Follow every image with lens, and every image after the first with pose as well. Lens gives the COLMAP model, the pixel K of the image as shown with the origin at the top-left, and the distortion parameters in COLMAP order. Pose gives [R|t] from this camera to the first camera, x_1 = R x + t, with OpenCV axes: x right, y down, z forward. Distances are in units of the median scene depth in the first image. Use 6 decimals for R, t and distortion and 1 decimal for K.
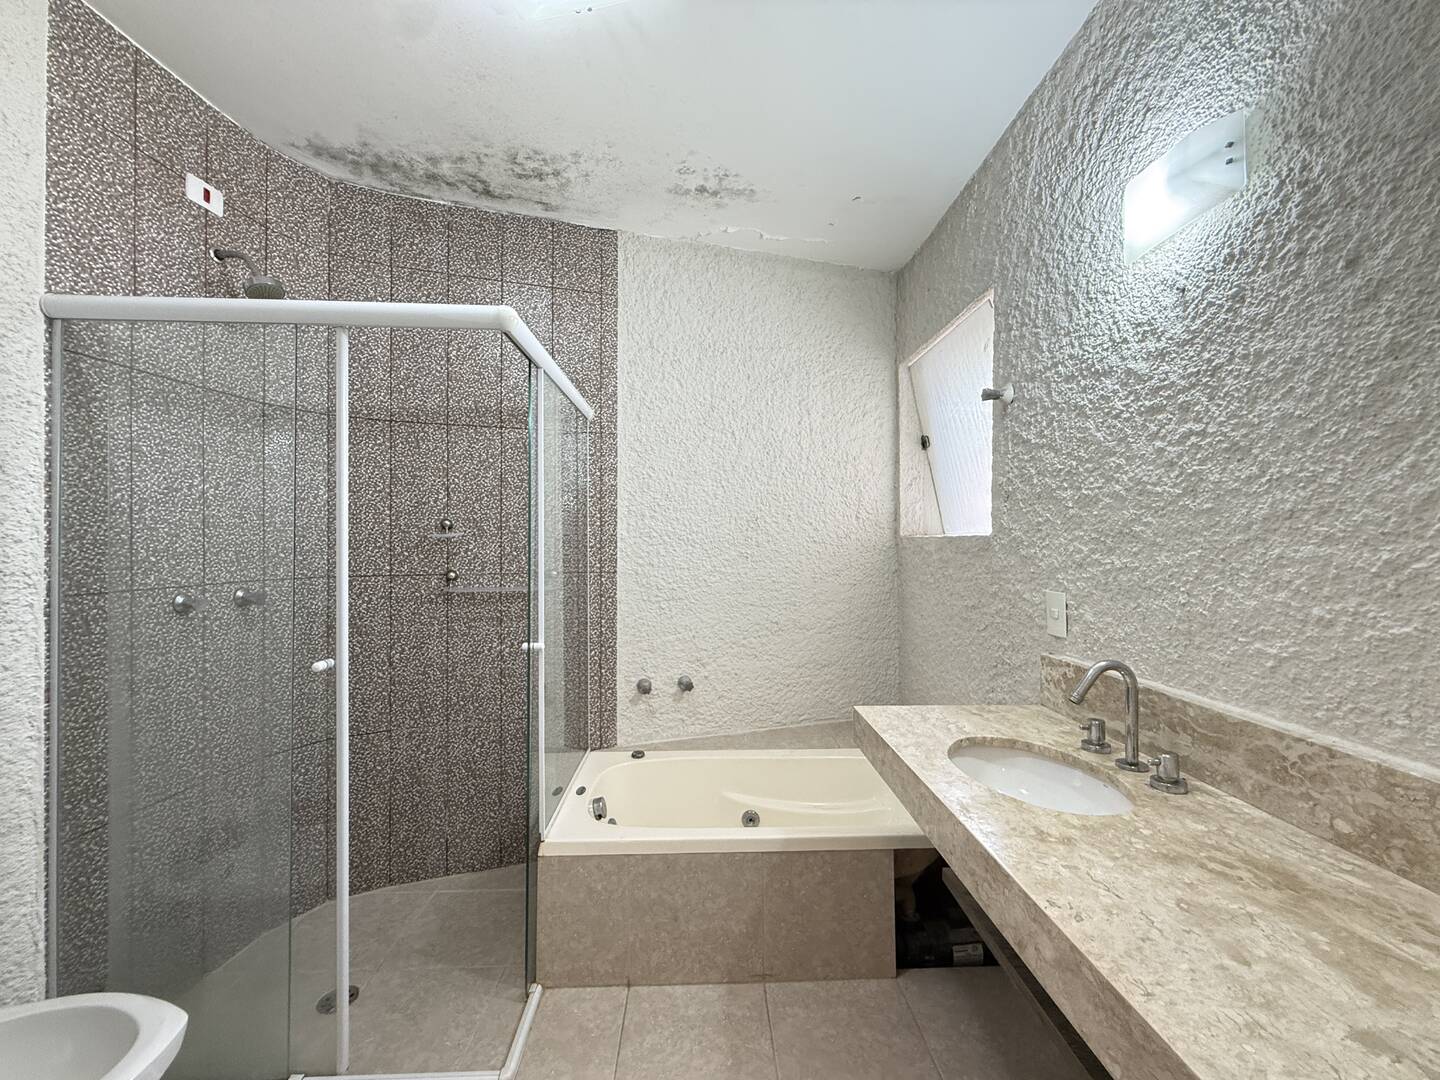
lens RADIAL K [[573.8, 0, 719.9], [0, 573.8, 539.2], [0, 0, 1]] dist [-0.001651, 0.000363]
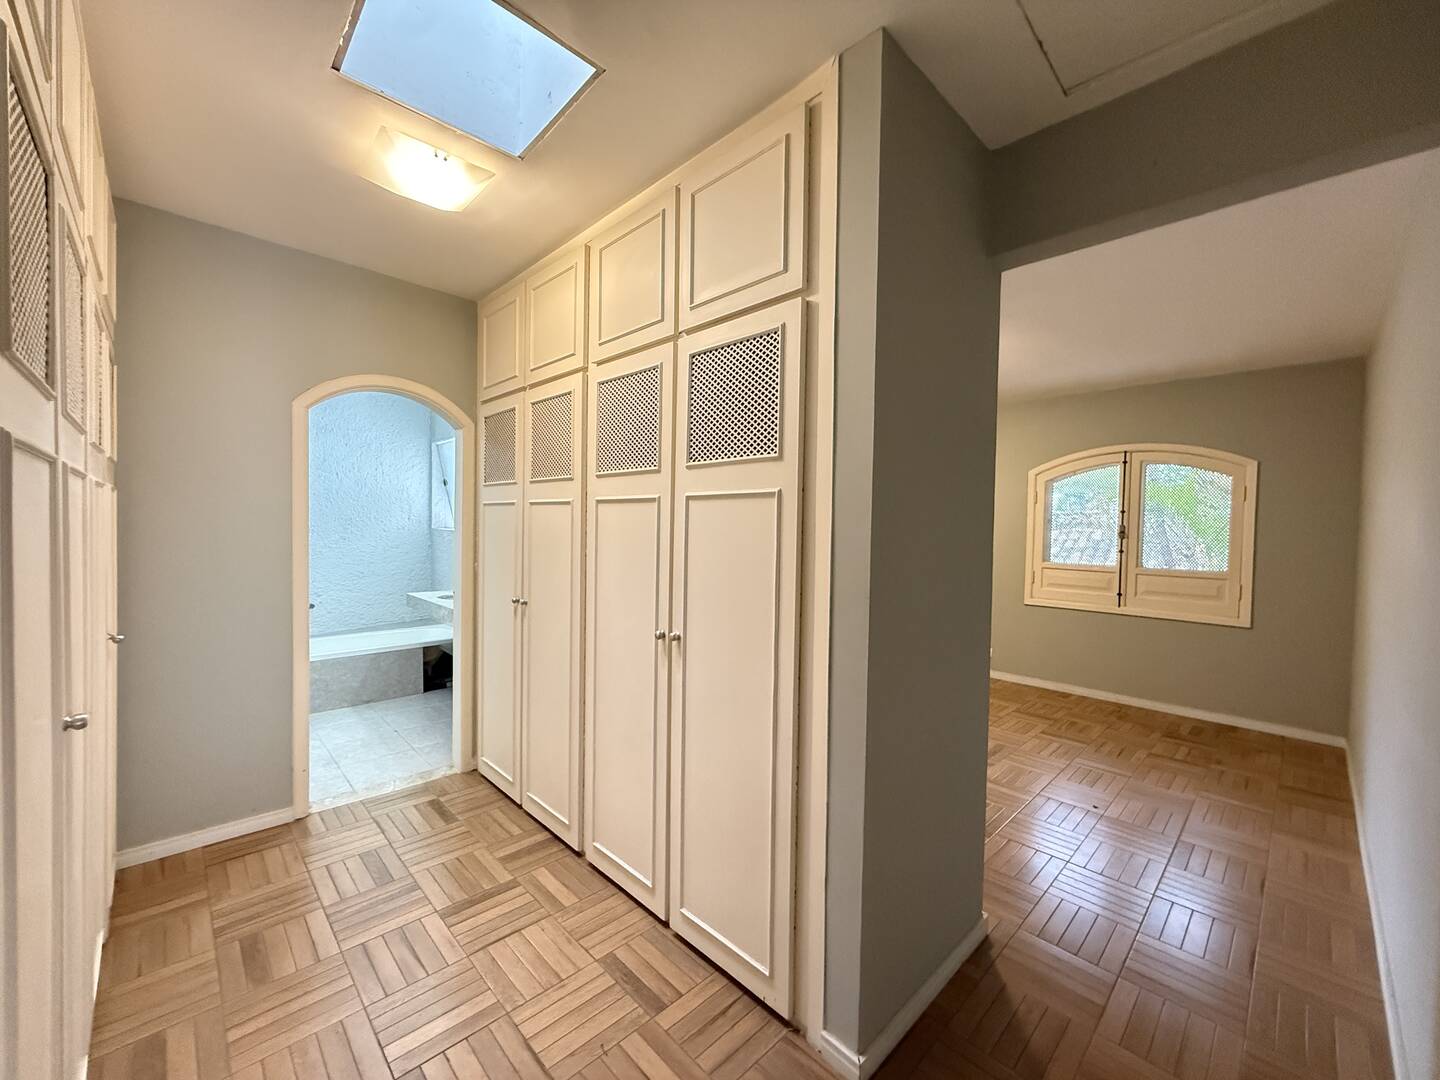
lens RADIAL K [[573.8, 0, 713.7], [0, 573.8, 539.1], [0, 0, 1]] dist [-0.001651, 0.000363]
pose [[0.751327, -0.003703, 0.659920, -0.297323], [-0.021015, 0.999343, 0.029533, -0.051240], [-0.659595, -0.036057, 0.750756, -1.270222]]
